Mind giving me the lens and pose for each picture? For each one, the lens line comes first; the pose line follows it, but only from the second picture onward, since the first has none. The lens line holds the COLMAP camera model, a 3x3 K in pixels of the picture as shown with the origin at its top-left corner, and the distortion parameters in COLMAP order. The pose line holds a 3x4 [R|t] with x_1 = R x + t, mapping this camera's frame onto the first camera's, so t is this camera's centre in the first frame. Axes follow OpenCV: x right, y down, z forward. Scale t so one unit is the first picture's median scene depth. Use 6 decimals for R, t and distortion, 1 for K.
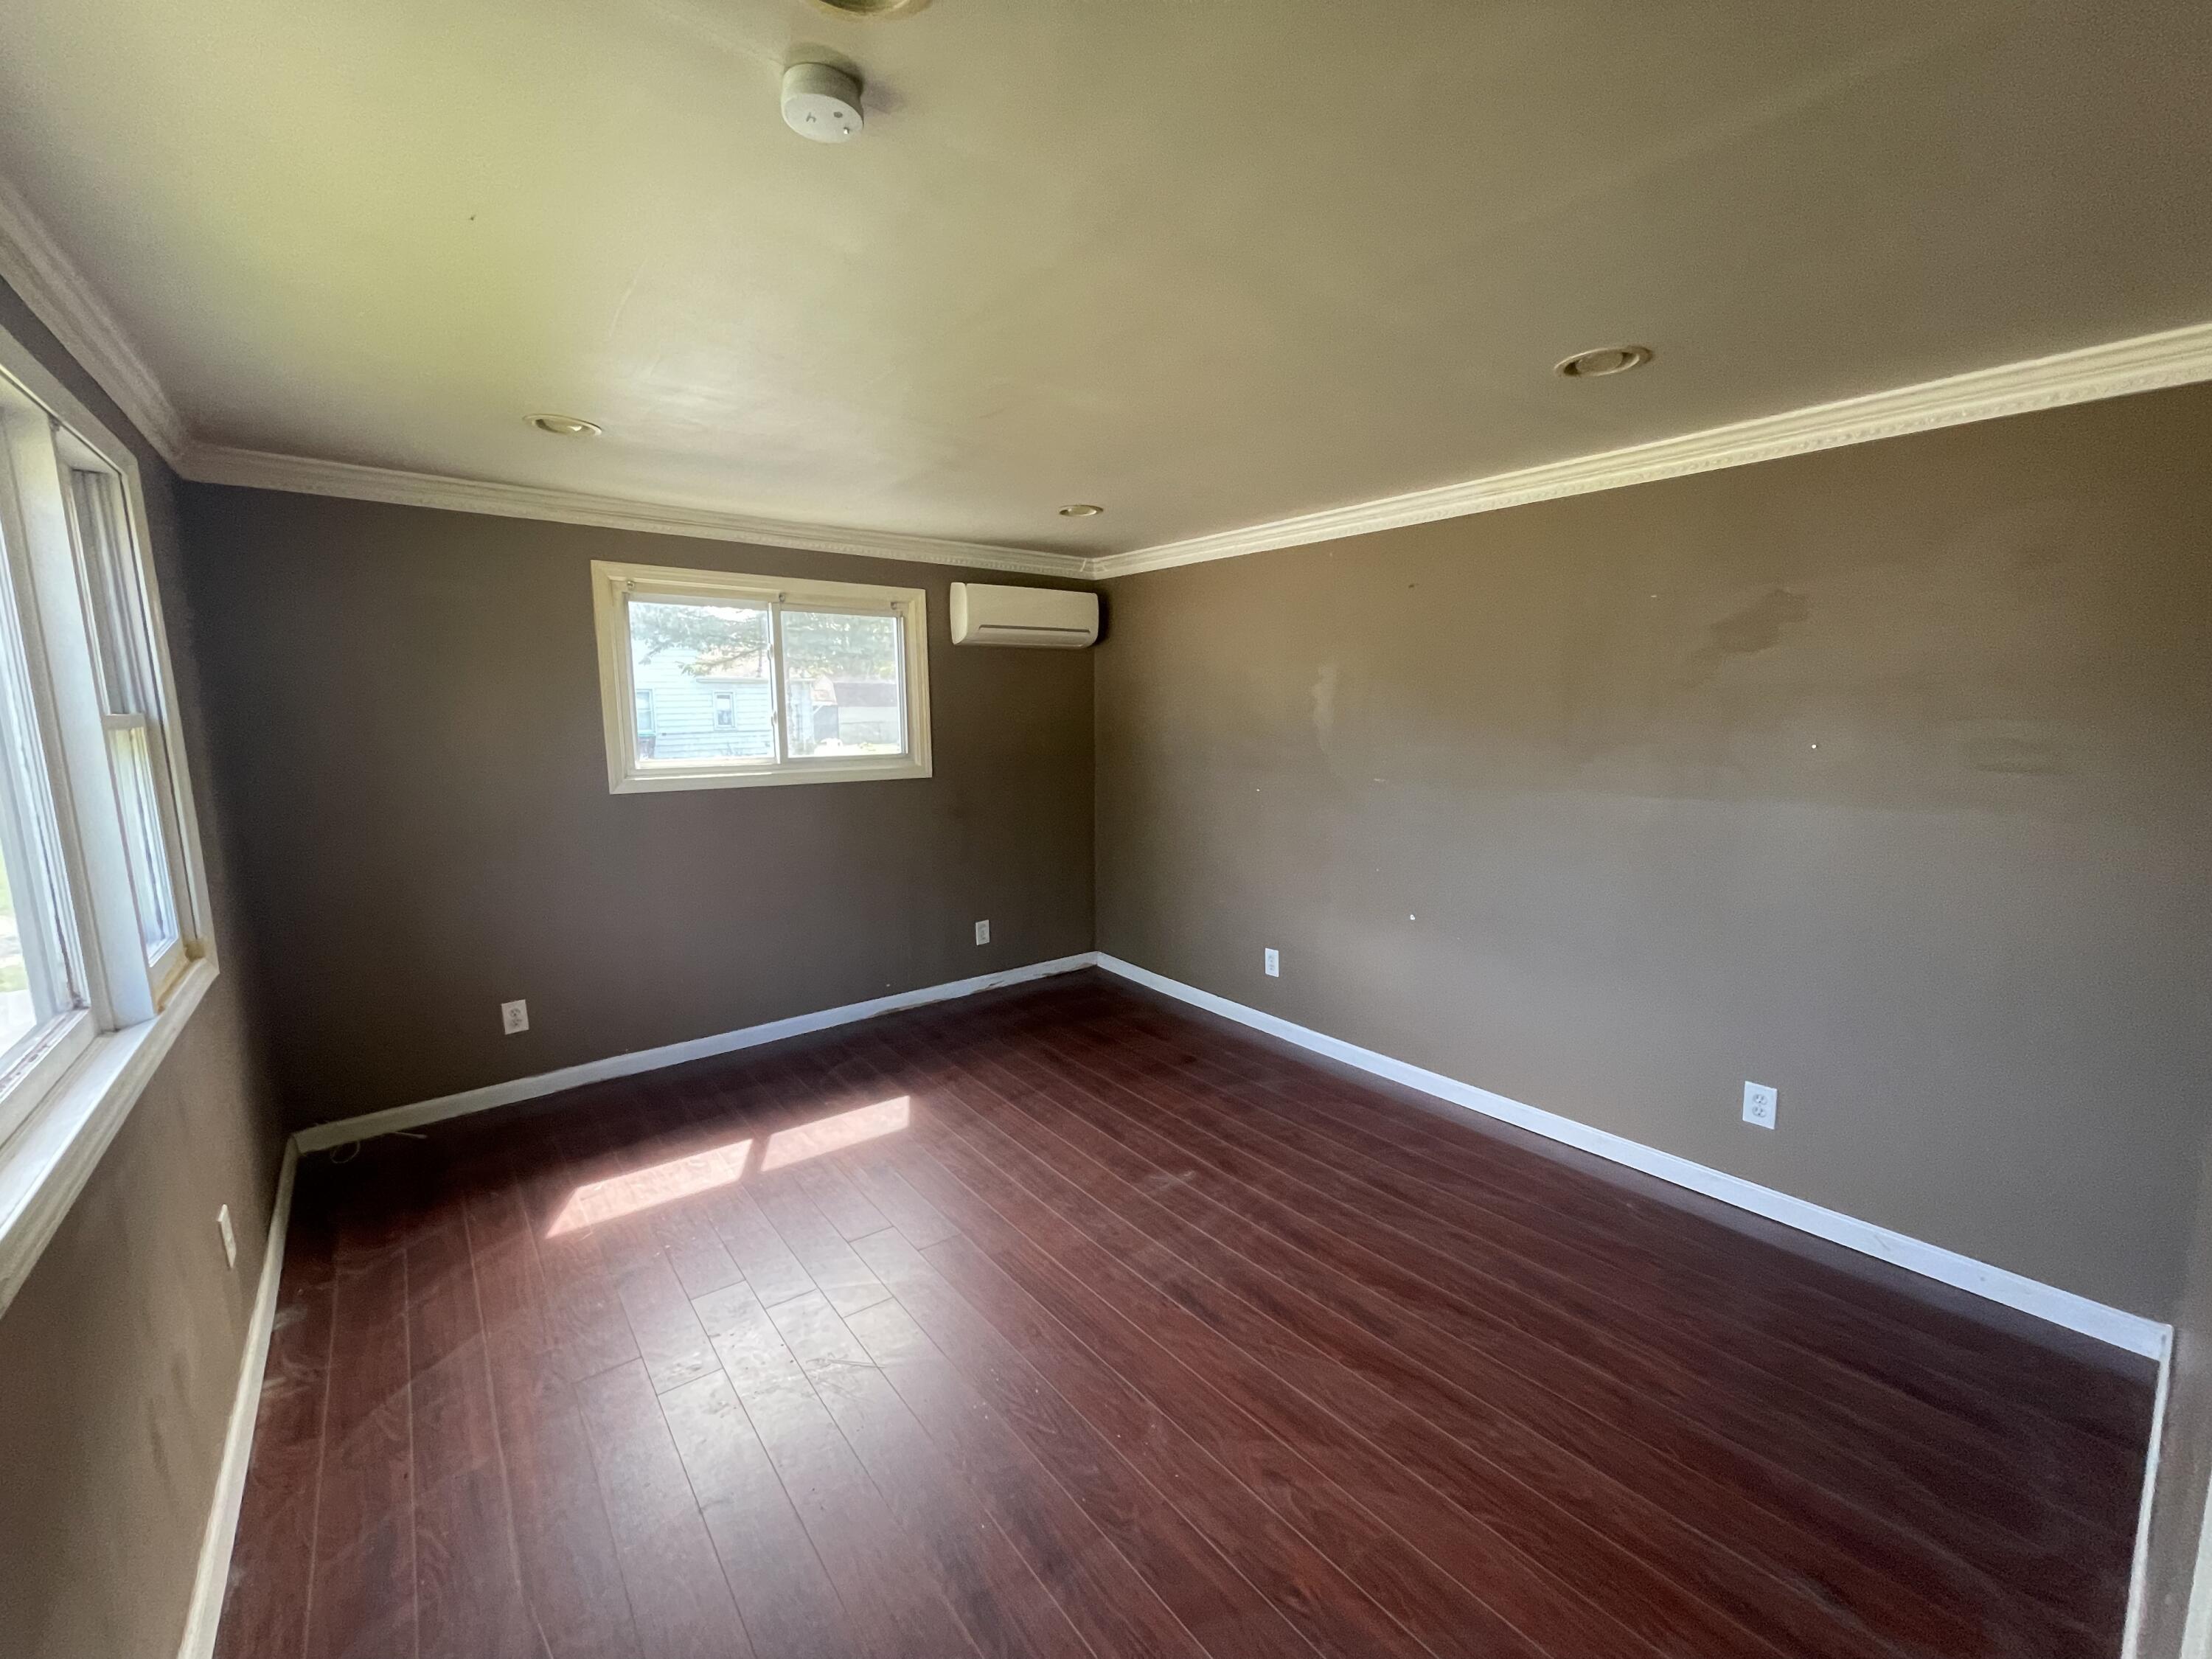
lens RADIAL K [[892.9, 0, 1109.0], [0, 892.9, 828.2], [0, 0, 1]] dist [-0.003974, 0.001097]
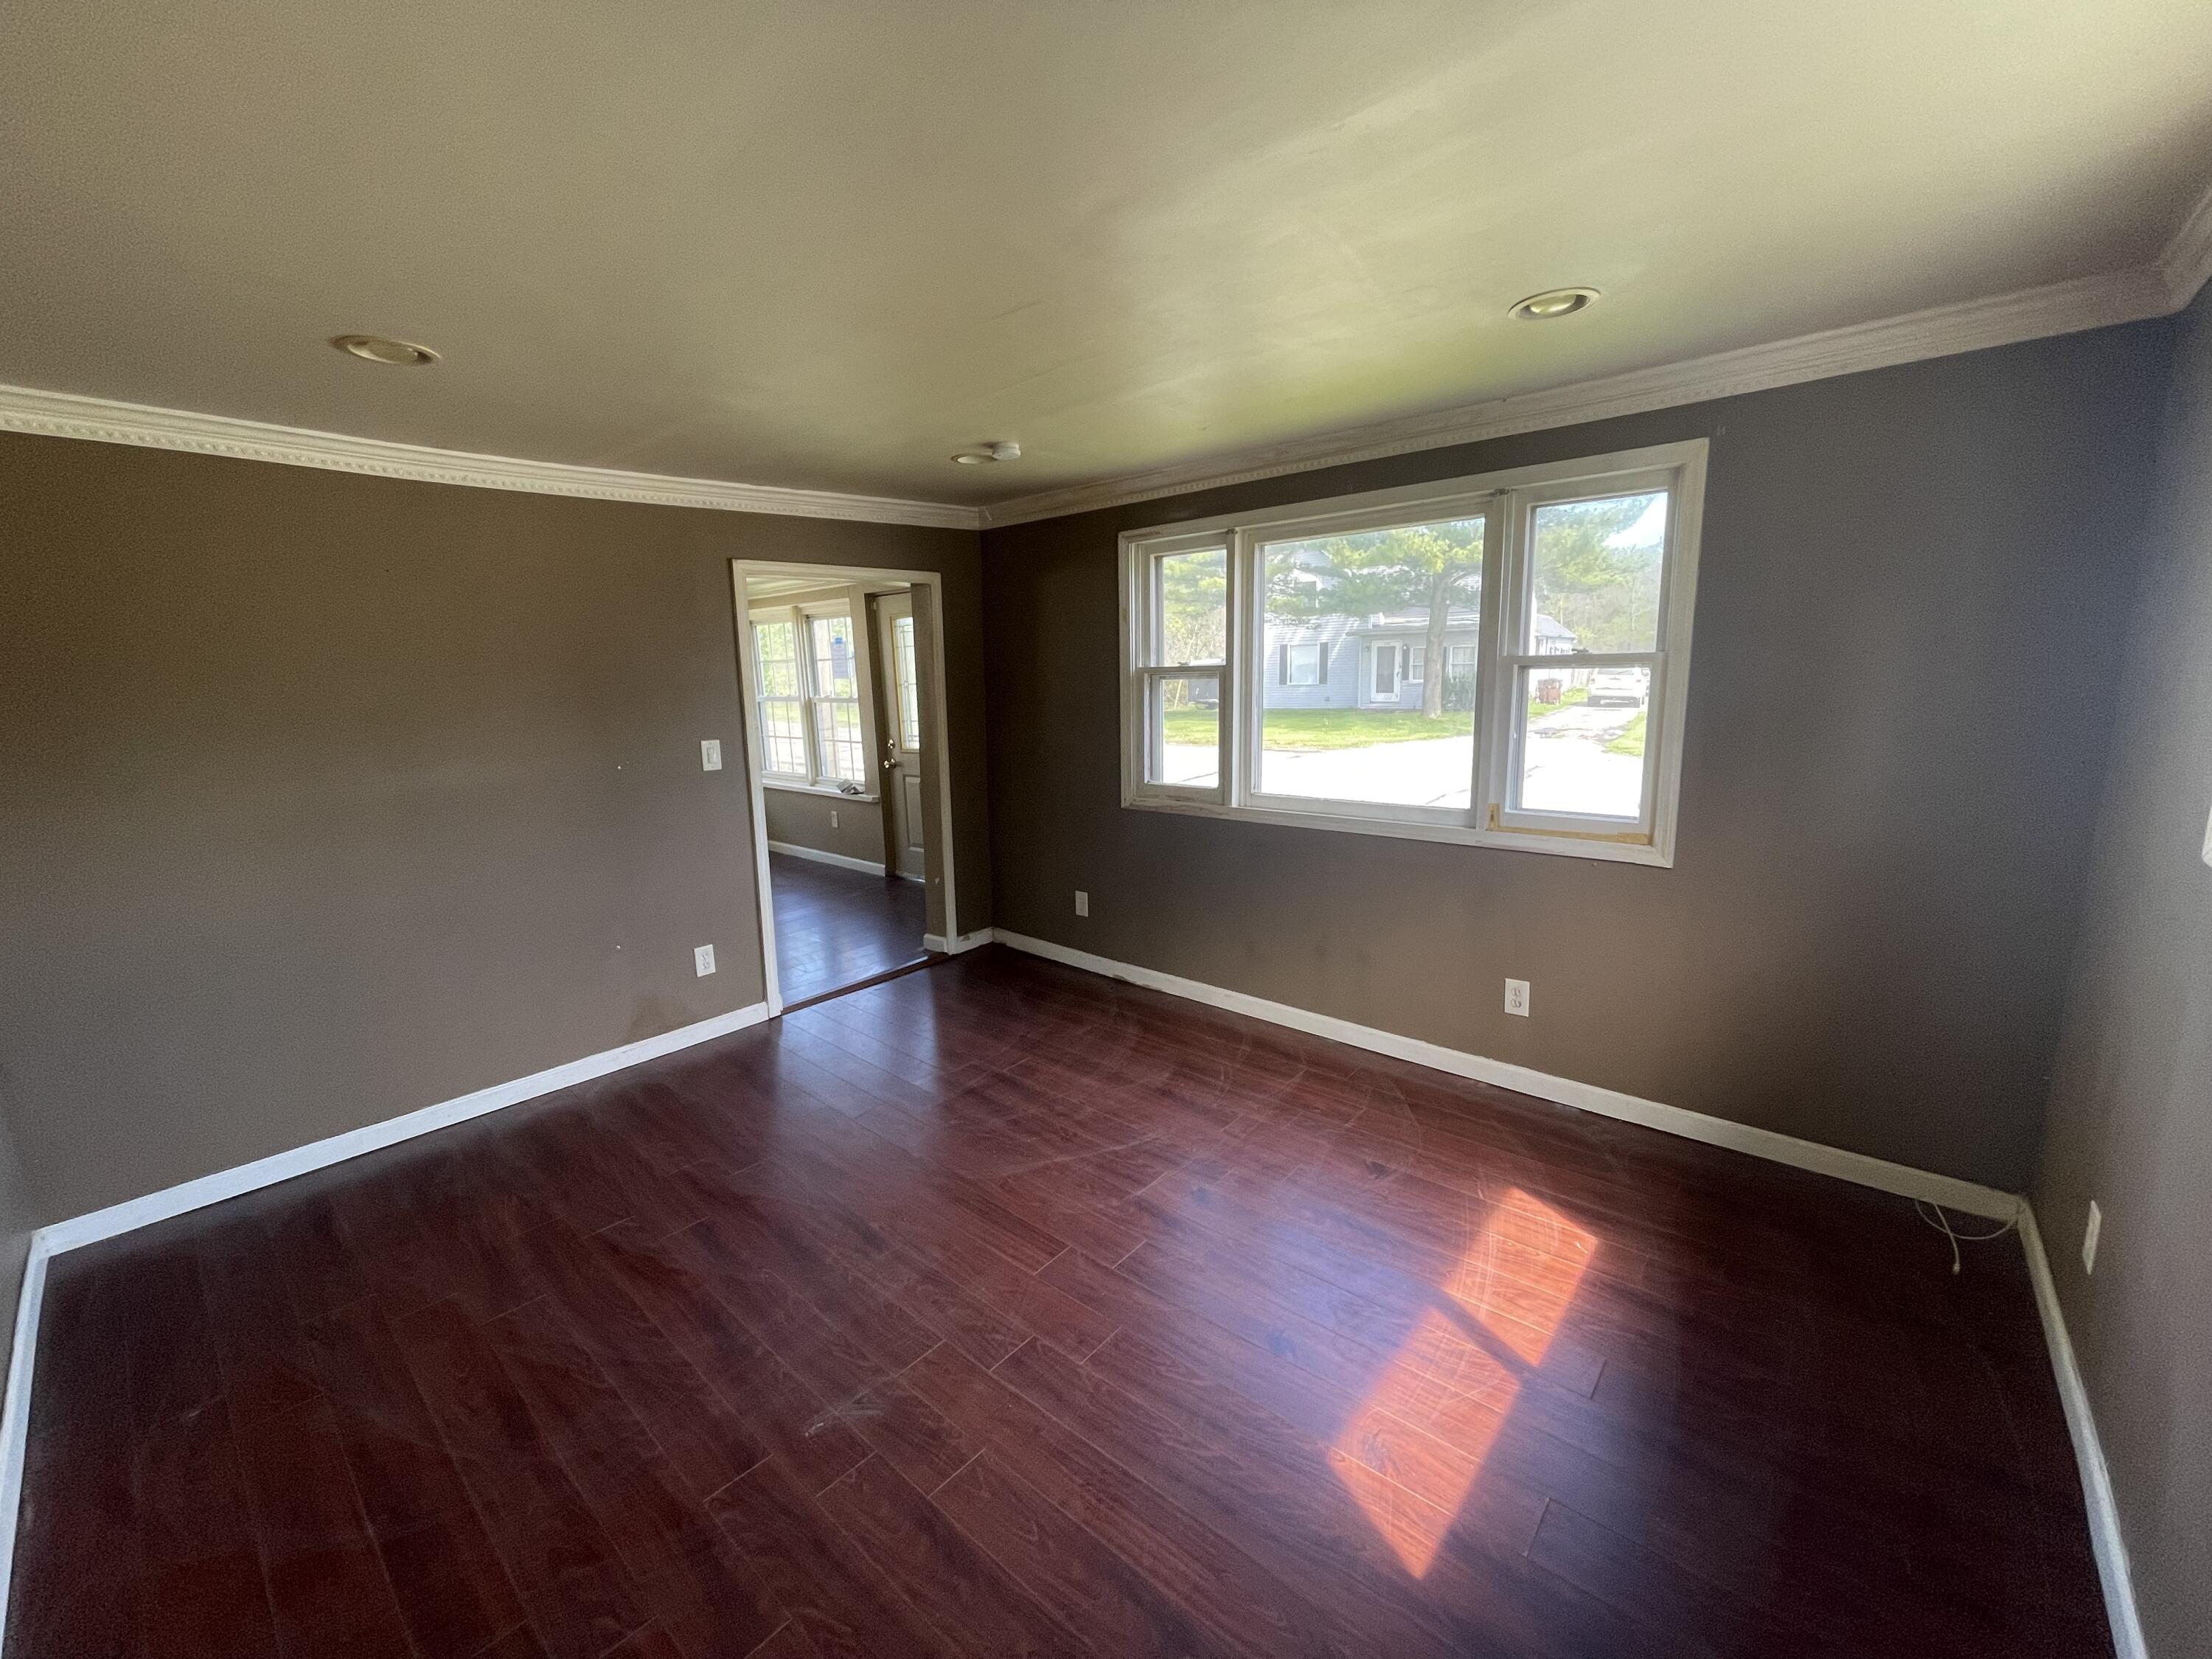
lens RADIAL K [[892.9, 0, 1105.7], [0, 892.9, 831.6], [0, 0, 1]] dist [-0.003974, 0.001097]
pose [[-0.985275, 0.060972, -0.159733, -0.040158], [0.006498, 0.946930, 0.321374, -0.222269], [0.170851, 0.315603, -0.933383, 1.575273]]
